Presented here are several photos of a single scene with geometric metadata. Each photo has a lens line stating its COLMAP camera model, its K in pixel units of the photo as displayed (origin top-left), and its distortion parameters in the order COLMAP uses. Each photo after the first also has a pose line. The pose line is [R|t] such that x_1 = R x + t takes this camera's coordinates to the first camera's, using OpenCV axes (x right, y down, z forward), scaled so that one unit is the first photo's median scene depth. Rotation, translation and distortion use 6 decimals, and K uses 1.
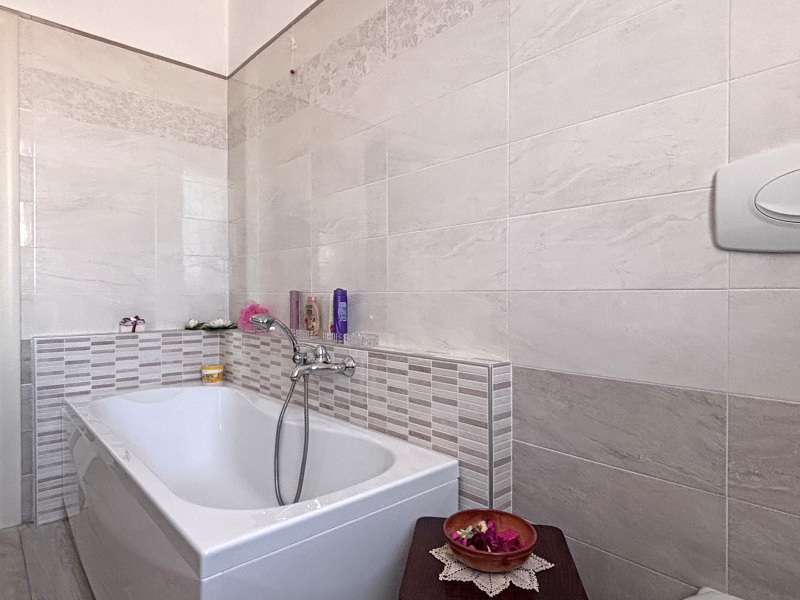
lens RADIAL K [[465.7, 0, 401.7], [0, 465.7, 296.3], [0, 0, 1]] dist [0.012743, -0.020967]
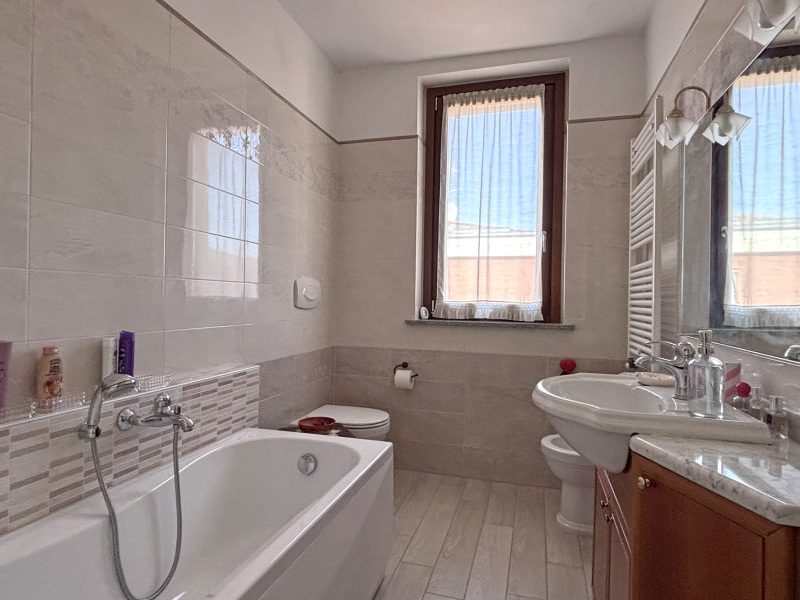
lens RADIAL K [[465.7, 0, 404.4], [0, 465.7, 302.0], [0, 0, 1]] dist [0.012743, -0.020967]
pose [[-0.532308, -0.009194, 0.846501, -1.330231], [-0.011698, 0.999925, 0.003505, -0.092943], [-0.846470, -0.008037, -0.532376, 1.192544]]
